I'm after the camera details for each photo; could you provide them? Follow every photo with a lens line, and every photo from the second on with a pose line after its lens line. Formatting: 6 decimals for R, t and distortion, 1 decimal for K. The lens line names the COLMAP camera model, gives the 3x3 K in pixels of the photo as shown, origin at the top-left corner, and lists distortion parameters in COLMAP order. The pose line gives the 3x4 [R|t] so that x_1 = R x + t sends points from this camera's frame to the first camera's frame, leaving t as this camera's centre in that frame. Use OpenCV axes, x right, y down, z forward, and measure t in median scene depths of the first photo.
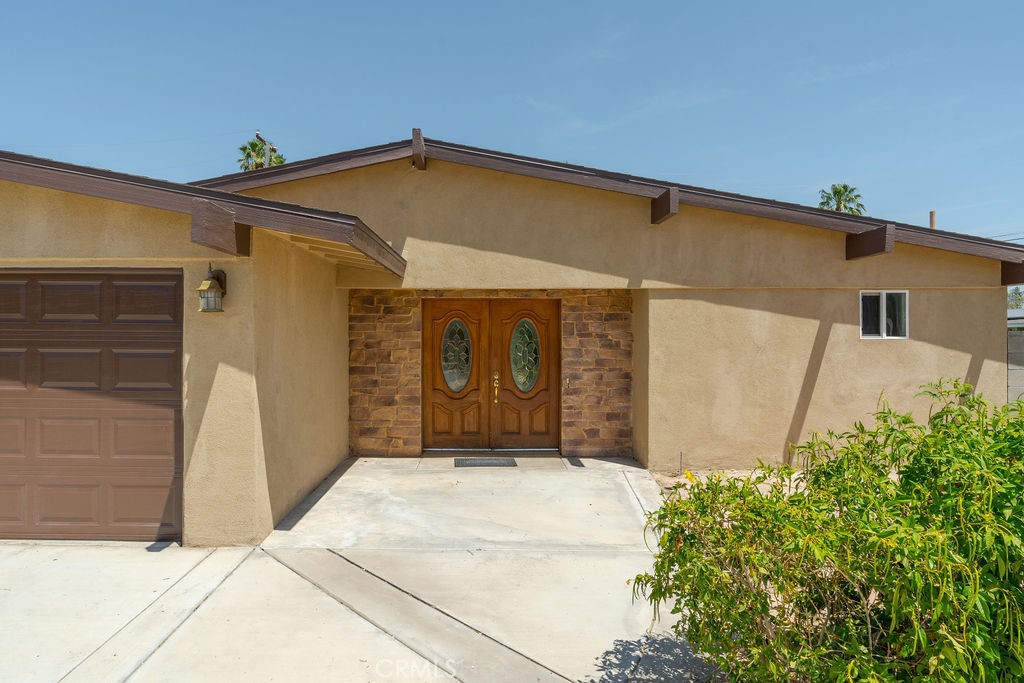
lens RADIAL K [[617.1, 0, 485.9], [0, 617.1, 325.7], [0, 0, 1]] dist [0.000956, 0.000157]
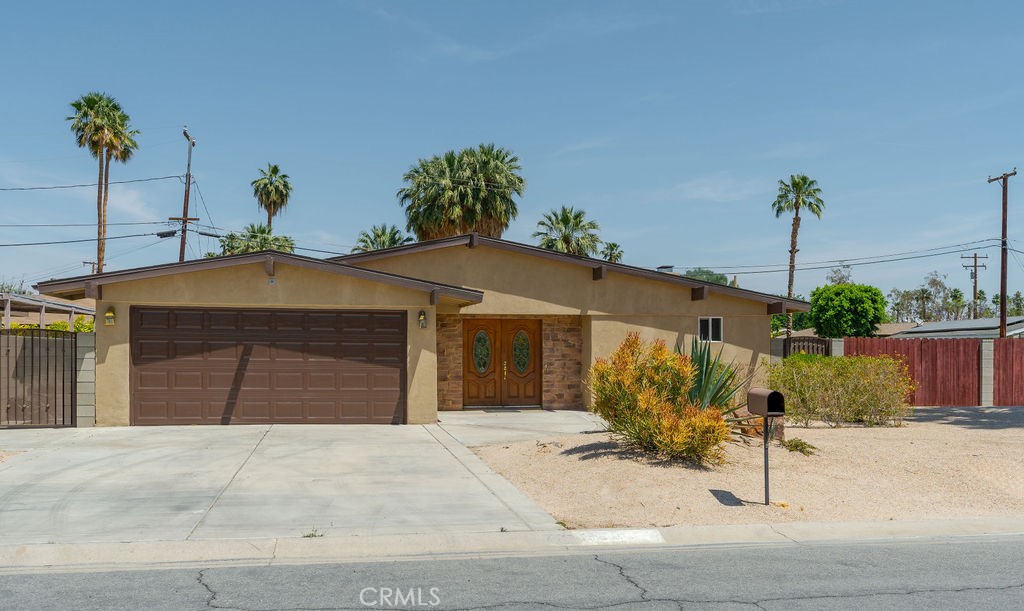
lens RADIAL K [[922.1, 0, 512.0], [0, 922.1, 305.5], [0, 0, 1]] dist [0.016869, -0.007312]
pose [[0.984006, 0.009486, 0.177883, -0.429809], [-0.003439, 0.999407, -0.034271, 0.007240], [-0.178103, 0.033112, 0.983455, -1.560729]]
